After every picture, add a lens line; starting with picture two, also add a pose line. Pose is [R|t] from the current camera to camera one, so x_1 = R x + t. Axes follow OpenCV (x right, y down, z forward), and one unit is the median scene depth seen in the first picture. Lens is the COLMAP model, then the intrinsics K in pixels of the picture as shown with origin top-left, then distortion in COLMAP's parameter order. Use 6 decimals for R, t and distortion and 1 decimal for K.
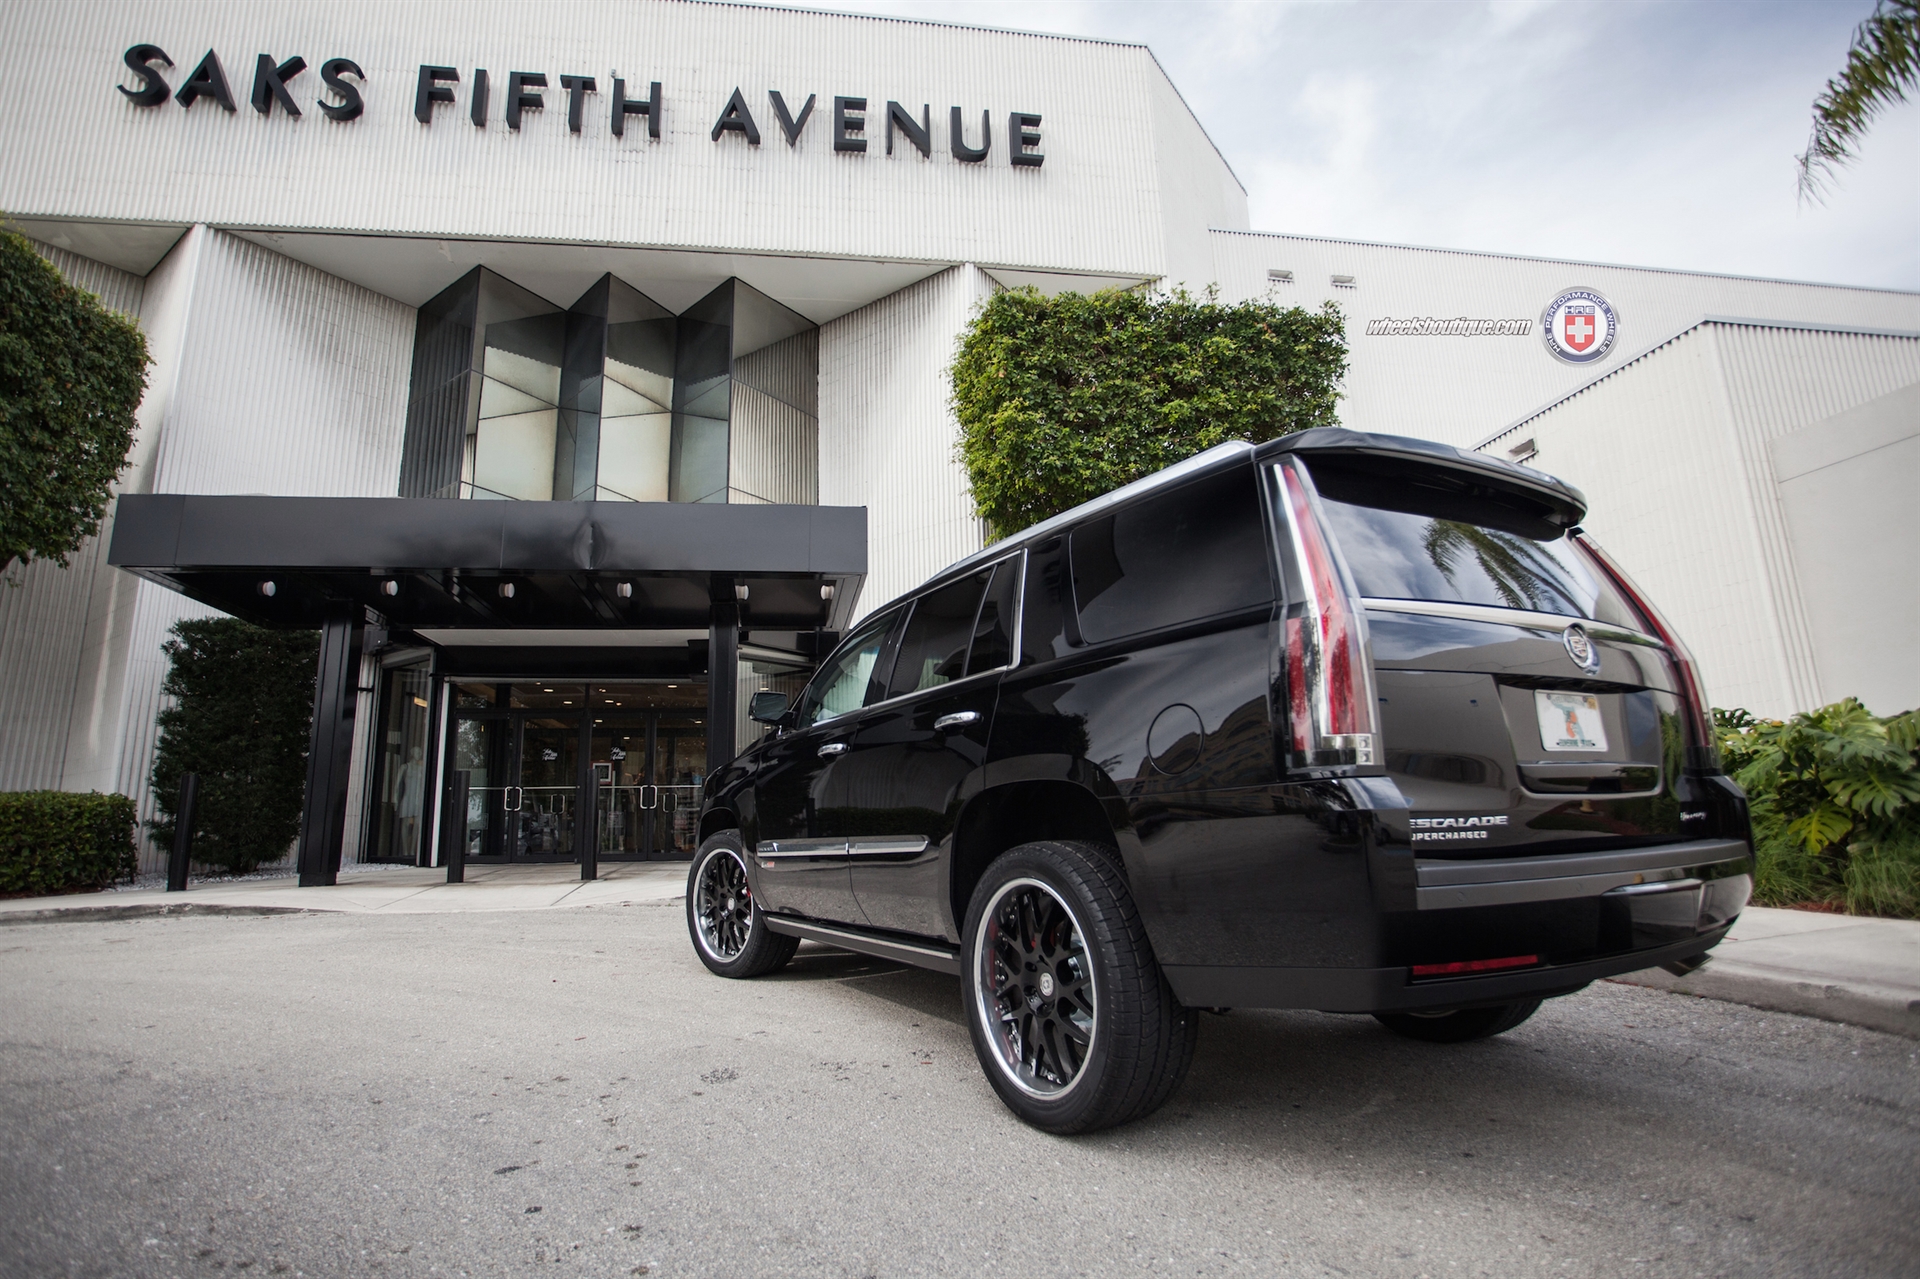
lens RADIAL K [[909.4, 0, 951.7], [0, 909.4, 634.8], [0, 0, 1]] dist [-0.039881, 0.004151]
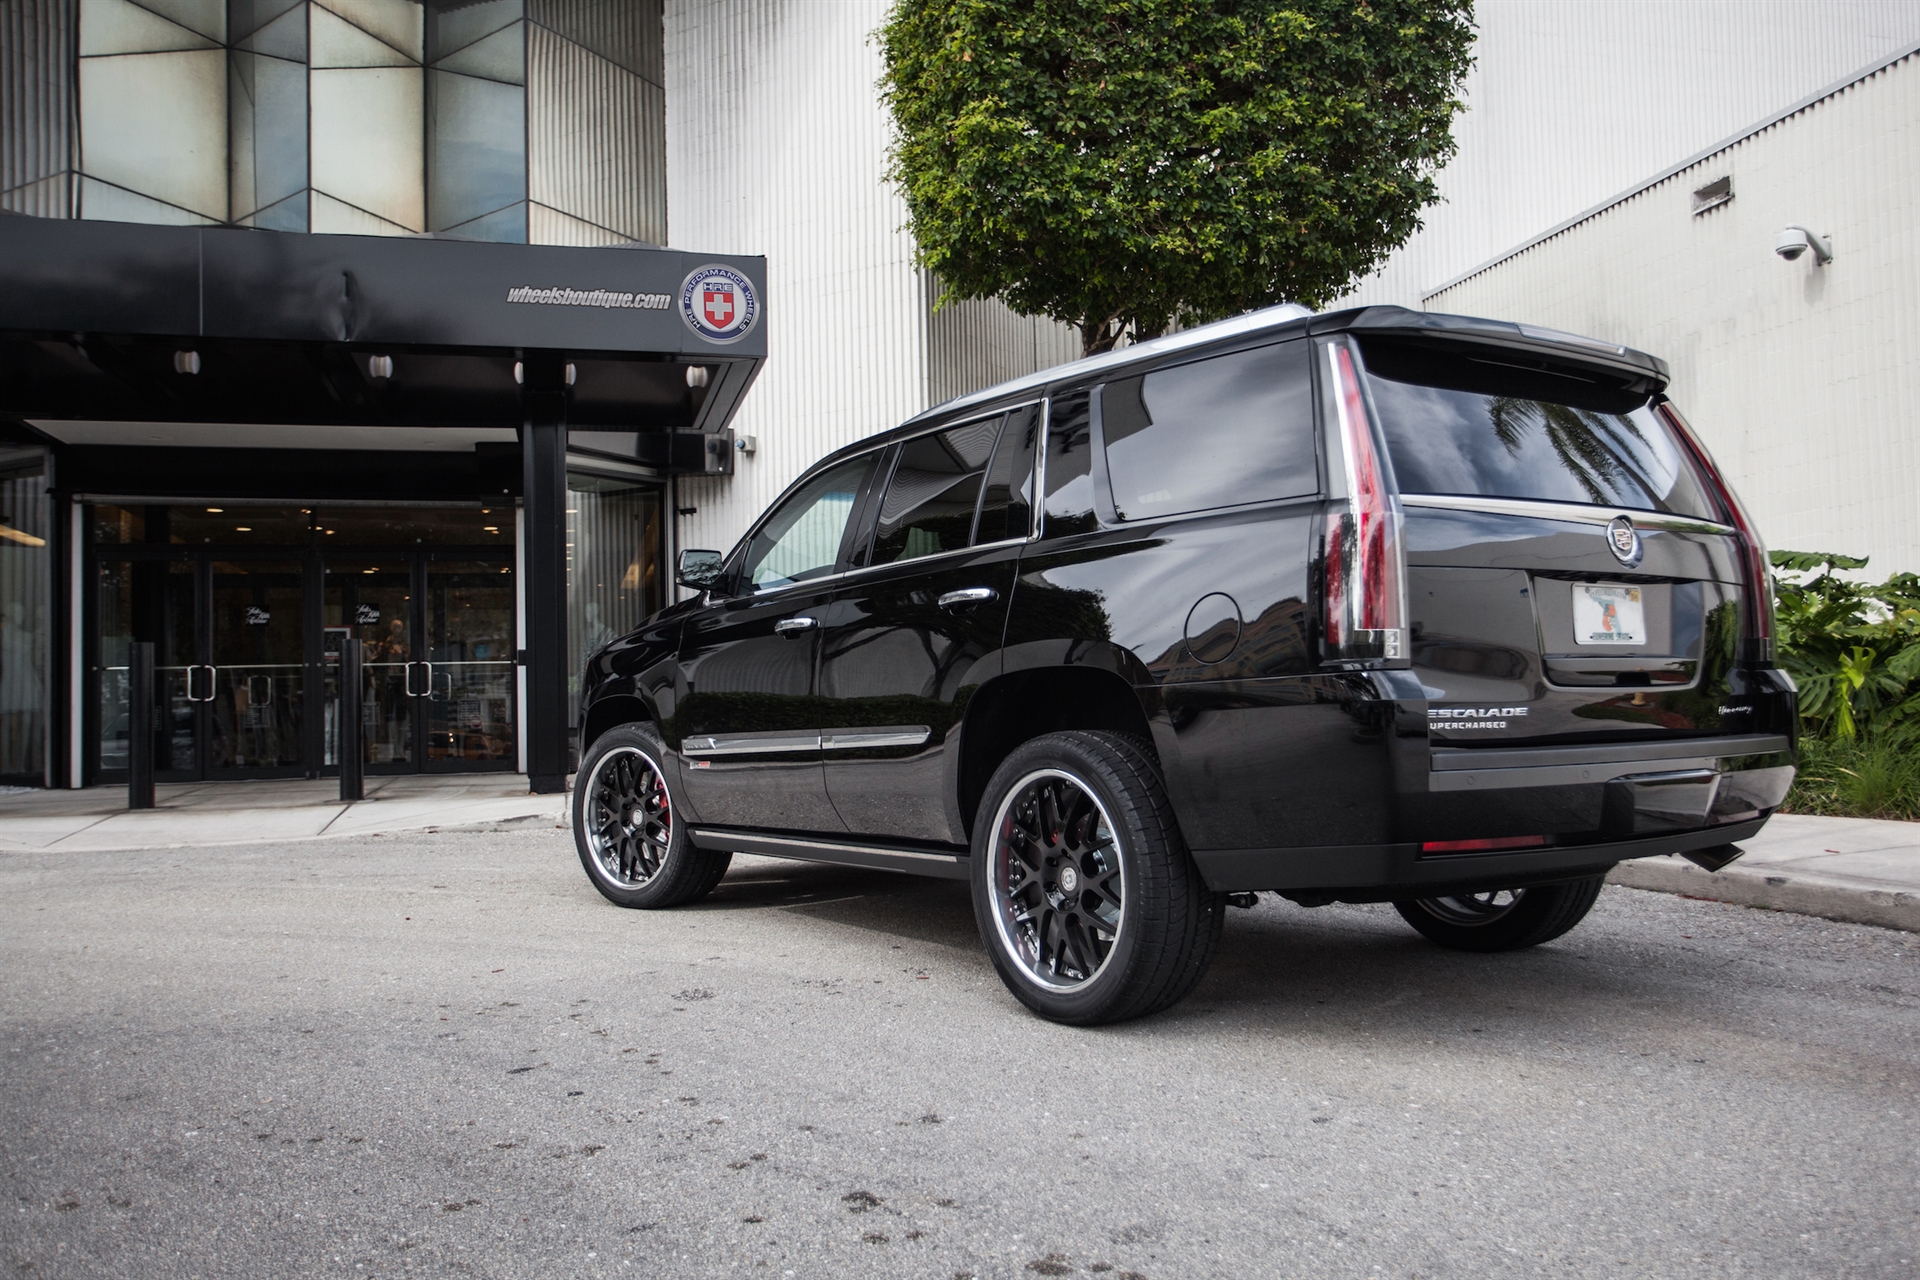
lens RADIAL K [[1604.9, 0, 970.1], [0, 1604.9, 625.7], [0, 0, 1]] dist [0.016899, 0.024666]
pose [[0.994372, 0.005760, 0.105788, -0.150027], [-0.021120, 0.989257, 0.144653, -0.101140], [-0.103818, -0.146074, 0.983811, -0.515599]]
